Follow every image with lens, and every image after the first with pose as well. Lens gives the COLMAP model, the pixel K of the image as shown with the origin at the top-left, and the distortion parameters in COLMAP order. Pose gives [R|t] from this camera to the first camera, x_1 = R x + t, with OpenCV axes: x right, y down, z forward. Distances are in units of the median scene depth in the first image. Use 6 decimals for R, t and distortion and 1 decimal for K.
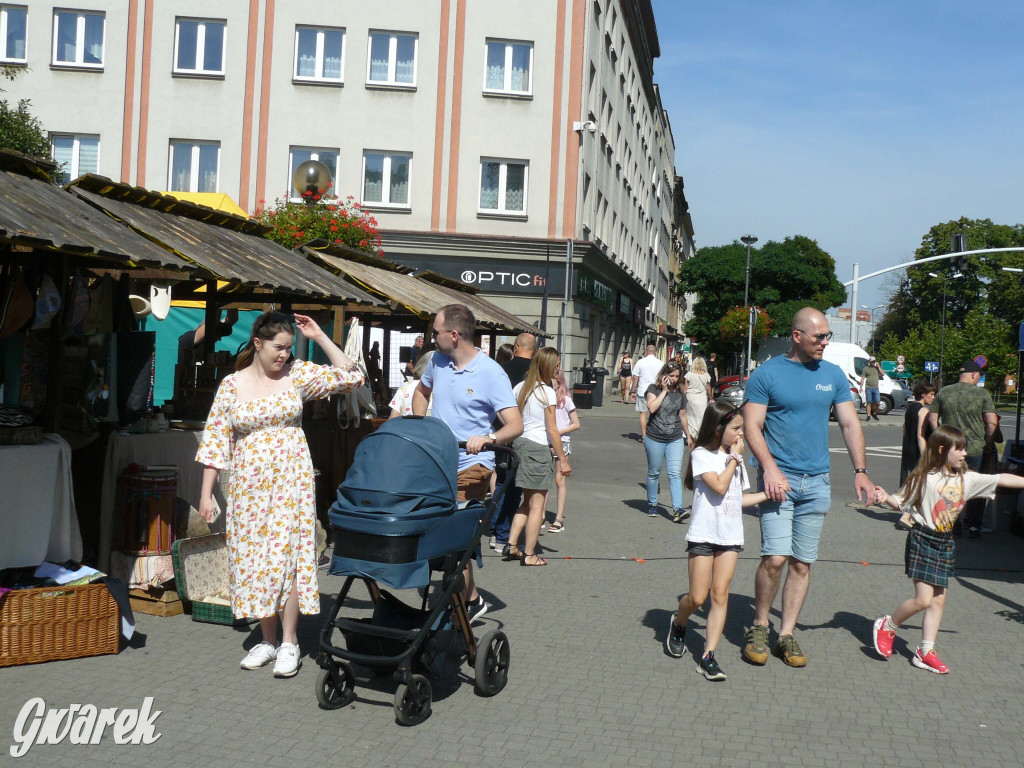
lens RADIAL K [[1110.1, 0, 511.7], [0, 1110.1, 398.3], [0, 0, 1]] dist [-0.178297, 0.198926]
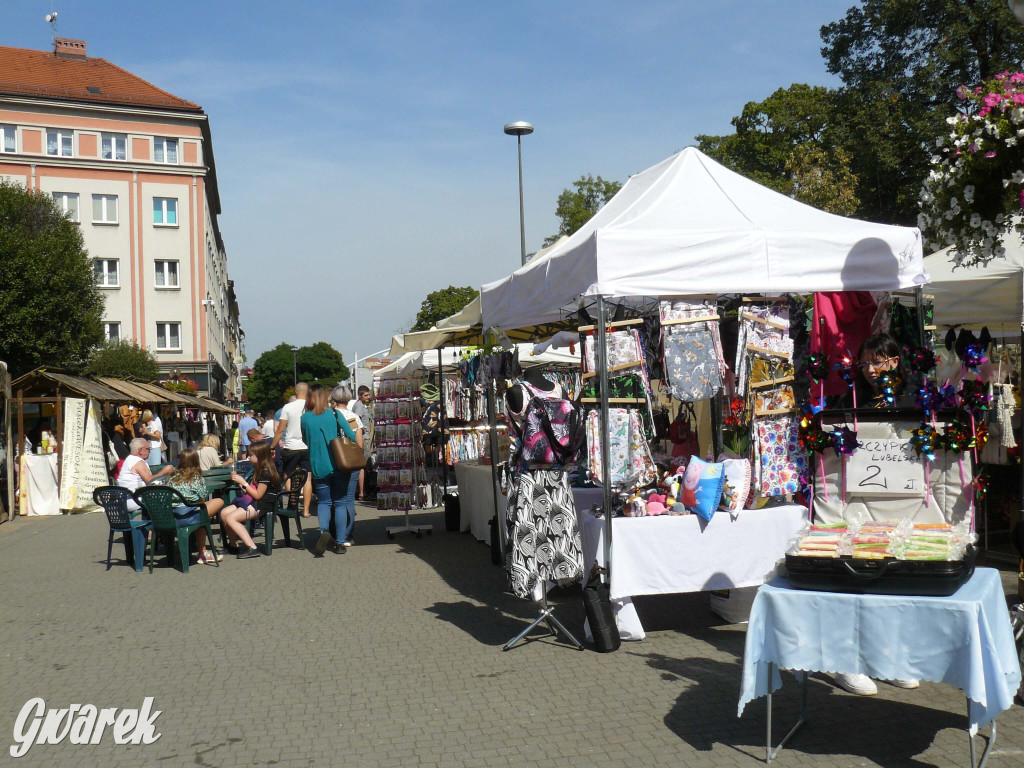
lens RADIAL K [[1110.1, 0, 511.7], [0, 1110.1, 398.3], [0, 0, 1]] dist [-0.178297, 0.198926]
pose [[0.912314, -0.080134, 0.401574, -0.235575], [0.099184, 0.994707, -0.026838, 0.027917], [-0.397298, 0.064314, 0.915433, -0.982077]]
